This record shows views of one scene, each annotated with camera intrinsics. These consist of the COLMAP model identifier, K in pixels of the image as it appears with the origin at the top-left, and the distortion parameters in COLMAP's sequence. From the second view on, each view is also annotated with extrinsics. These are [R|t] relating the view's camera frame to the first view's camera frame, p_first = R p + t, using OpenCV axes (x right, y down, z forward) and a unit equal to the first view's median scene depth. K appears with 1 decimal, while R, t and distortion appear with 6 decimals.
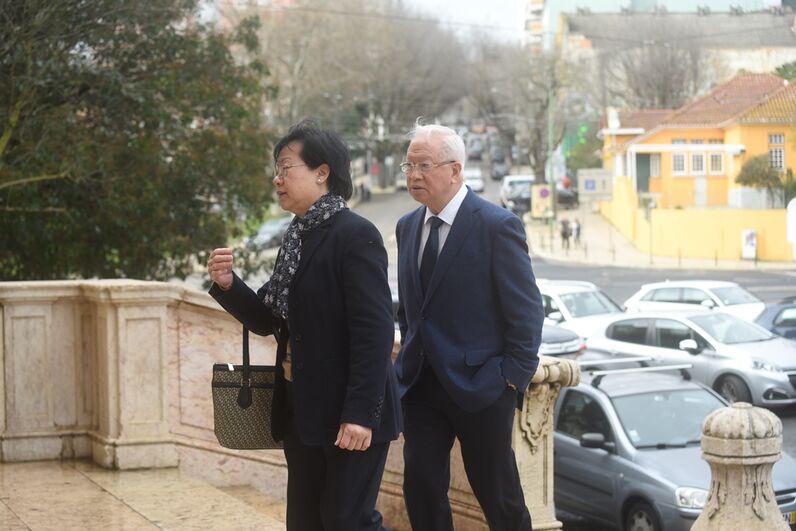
lens RADIAL K [[1636.0, 0, 398.0], [0, 1636.0, 265.5], [0, 0, 1]] dist [-0.334072, 0.291929]
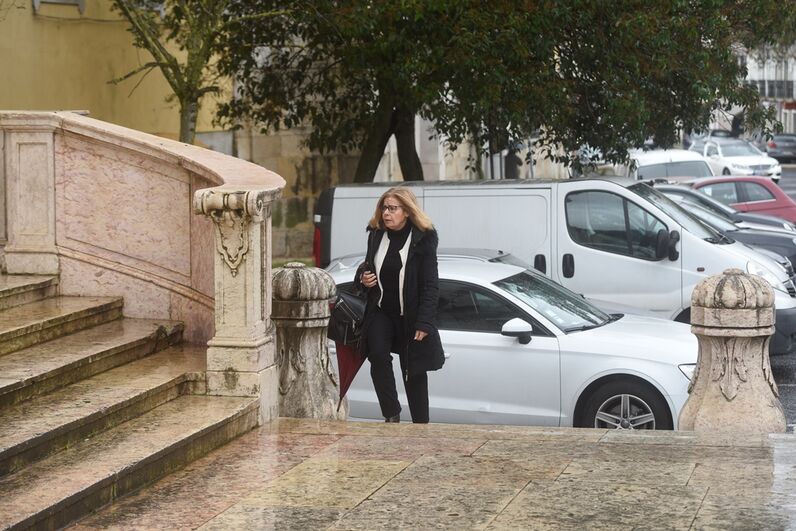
lens RADIAL K [[2273.2, 0, 398.0], [0, 2273.2, 265.5], [0, 0, 1]] dist [0.117629, -0.136266]
pose [[0.819439, 0.061271, -0.569882, 0.965169], [-0.024055, 0.997070, 0.072612, -0.004320], [0.572661, -0.045792, 0.818512, -0.172672]]
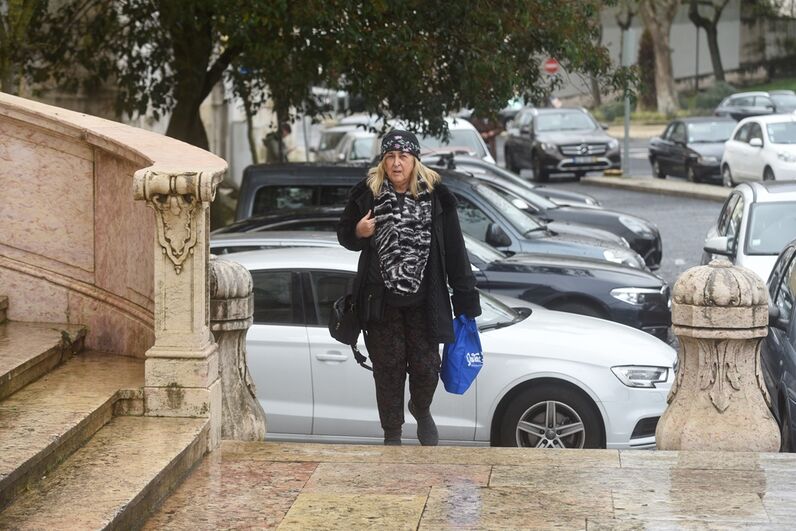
lens RADIAL K [[2456.3, 0, 398.0], [0, 2456.3, 265.5], [0, 0, 1]] dist [0.249565, -0.464779]
pose [[0.891856, 0.064618, -0.447680, 0.752115], [-0.032089, 0.996288, 0.079878, -0.002868], [0.451180, -0.056874, 0.890619, -0.163585]]
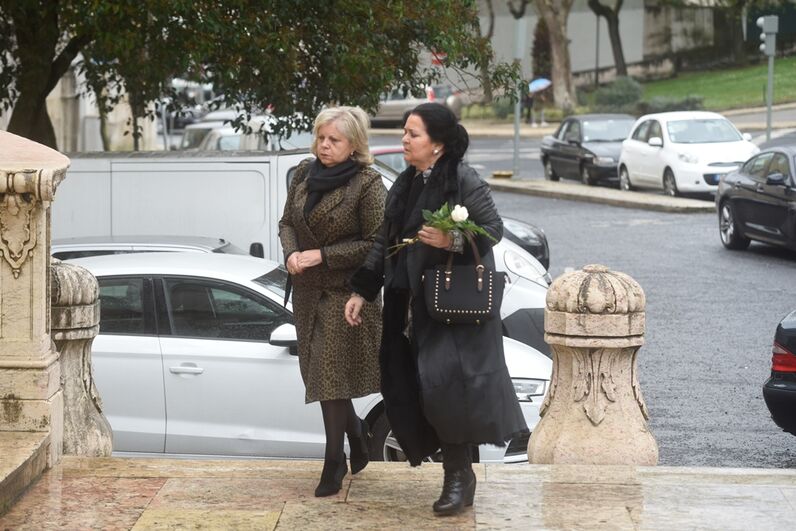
lens RADIAL K [[2707.7, 0, 398.0], [0, 2707.7, 265.5], [0, 0, 1]] dist [0.460637, 0.747135]
pose [[0.911445, 0.063587, -0.406478, 0.787372], [-0.036480, 0.996583, 0.074101, -0.004094], [0.409801, -0.052711, 0.910651, -0.210813]]
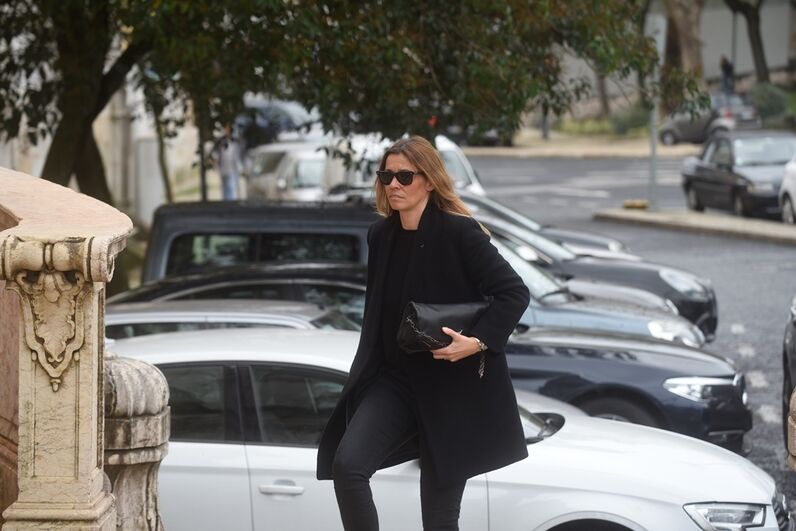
lens RADIAL K [[3074.2, 0, 398.0], [0, 3074.2, 265.5], [0, 0, 1]] dist [0.719703, 3.058523]
pose [[0.899295, 0.057575, -0.433537, 0.640200], [-0.032924, 0.997396, 0.064161, -0.007375], [0.436103, -0.043426, 0.898849, 0.023569]]
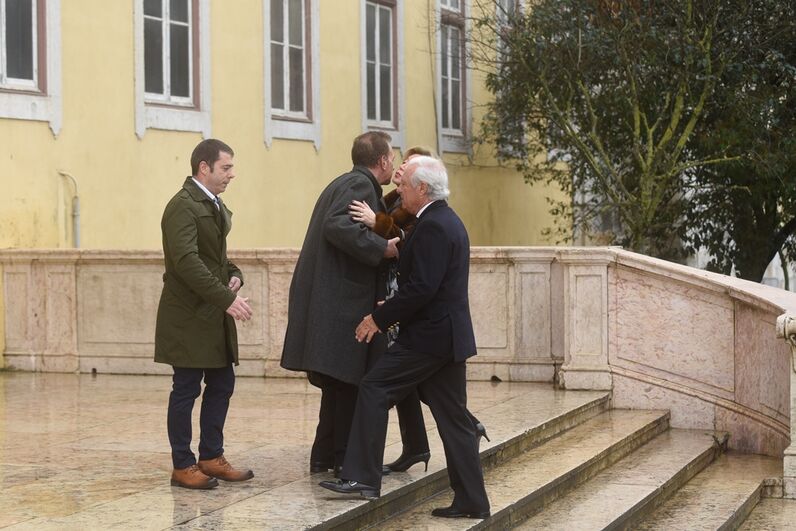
lens RADIAL K [[1929.8, 0, 398.0], [0, 1929.8, 265.5], [0, 0, 1]] dist [-0.170621, 0.240371]
pose [[0.759778, 0.025710, -0.649674, 0.727250], [-0.016296, 0.999657, 0.020502, -0.004507], [0.649978, -0.004990, 0.759937, -0.279145]]
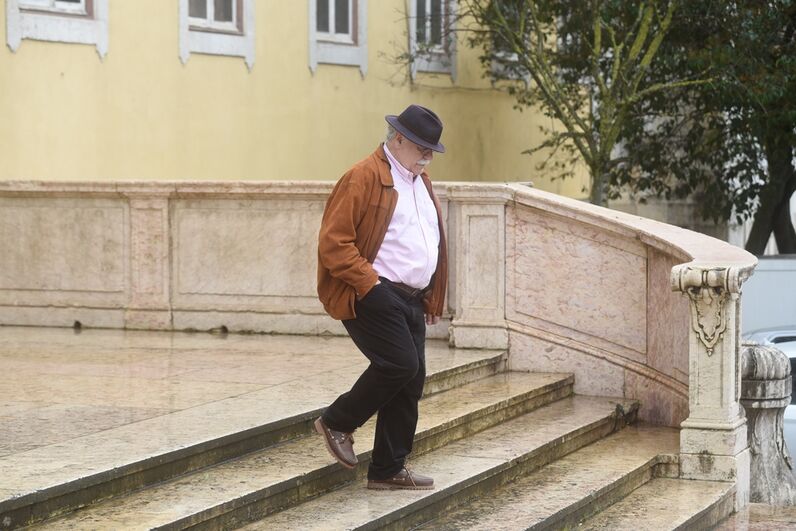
lens RADIAL K [[2273.2, 0, 398.0], [0, 2273.2, 265.5], [0, 0, 1]] dist [0.117629, -0.136266]
pose [[0.739634, 0.052490, -0.670960, 0.851419], [-0.027734, 0.998484, 0.047540, -0.006153], [0.672438, -0.016554, 0.739968, -0.208945]]
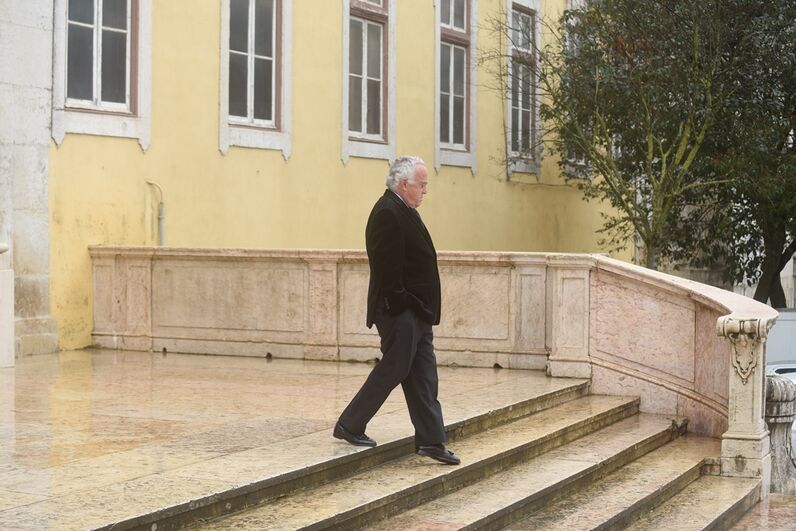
lens RADIAL K [[1636.0, 0, 398.0], [0, 1636.0, 265.5], [0, 0, 1]] dist [-0.334072, 0.291929]
pose [[0.702520, 0.040470, -0.710513, 0.793825], [-0.036614, 0.999115, 0.020706, -0.004299], [0.710722, 0.011468, 0.703380, -0.179511]]
